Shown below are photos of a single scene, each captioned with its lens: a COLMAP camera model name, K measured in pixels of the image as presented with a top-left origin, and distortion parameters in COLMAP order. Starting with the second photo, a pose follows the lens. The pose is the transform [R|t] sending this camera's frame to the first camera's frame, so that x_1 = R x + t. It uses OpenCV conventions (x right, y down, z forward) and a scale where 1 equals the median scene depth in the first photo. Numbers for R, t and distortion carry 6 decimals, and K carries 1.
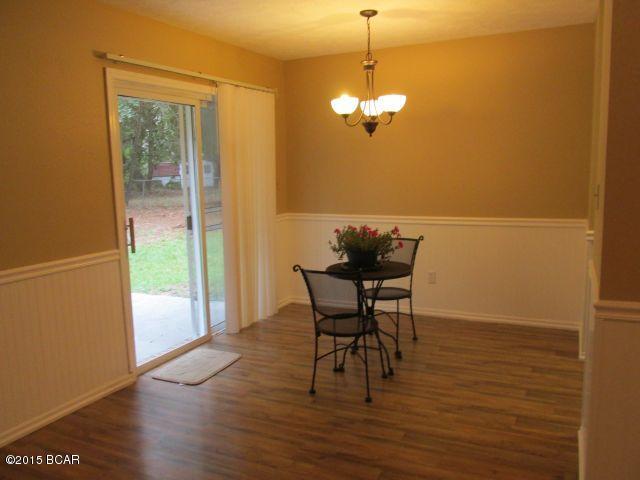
lens RADIAL K [[531.5, 0, 320.0], [0, 531.5, 240.0], [0, 0, 1]] dist [-0.032114, -0.014563]
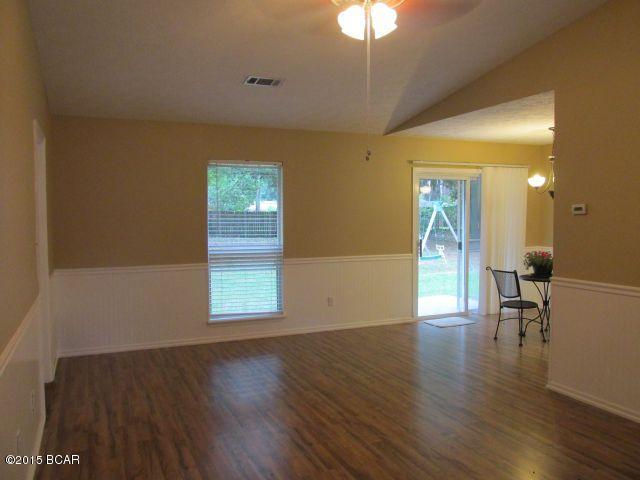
lens RADIAL K [[531.5, 0, 320.0], [0, 531.5, 240.0], [0, 0, 1]] dist [-0.032114, -0.014563]
pose [[0.758250, 0.051092, -0.649959, 0.542292], [-0.102627, 0.993850, -0.041601, 0.068020], [0.643836, 0.098247, 0.758829, -0.631401]]
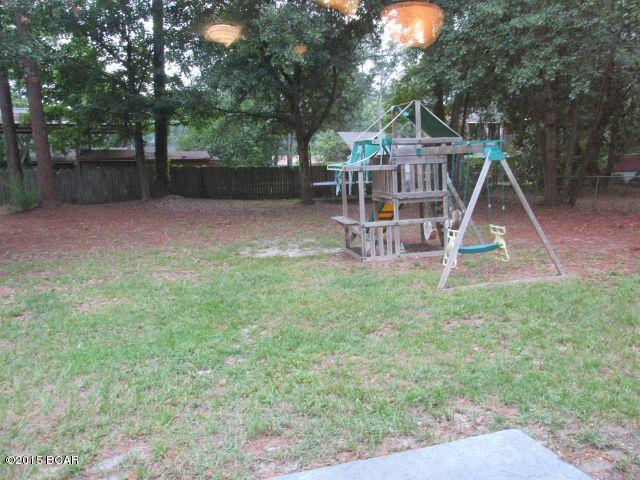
lens RADIAL K [[531.5, 0, 320.0], [0, 531.5, 240.0], [0, 0, 1]] dist [-0.032114, -0.014563]
pose [[0.688649, 0.101384, -0.717972, -0.258116], [-0.093132, 0.994343, 0.051082, -0.102591], [0.719089, 0.031688, 0.694195, 0.876669]]
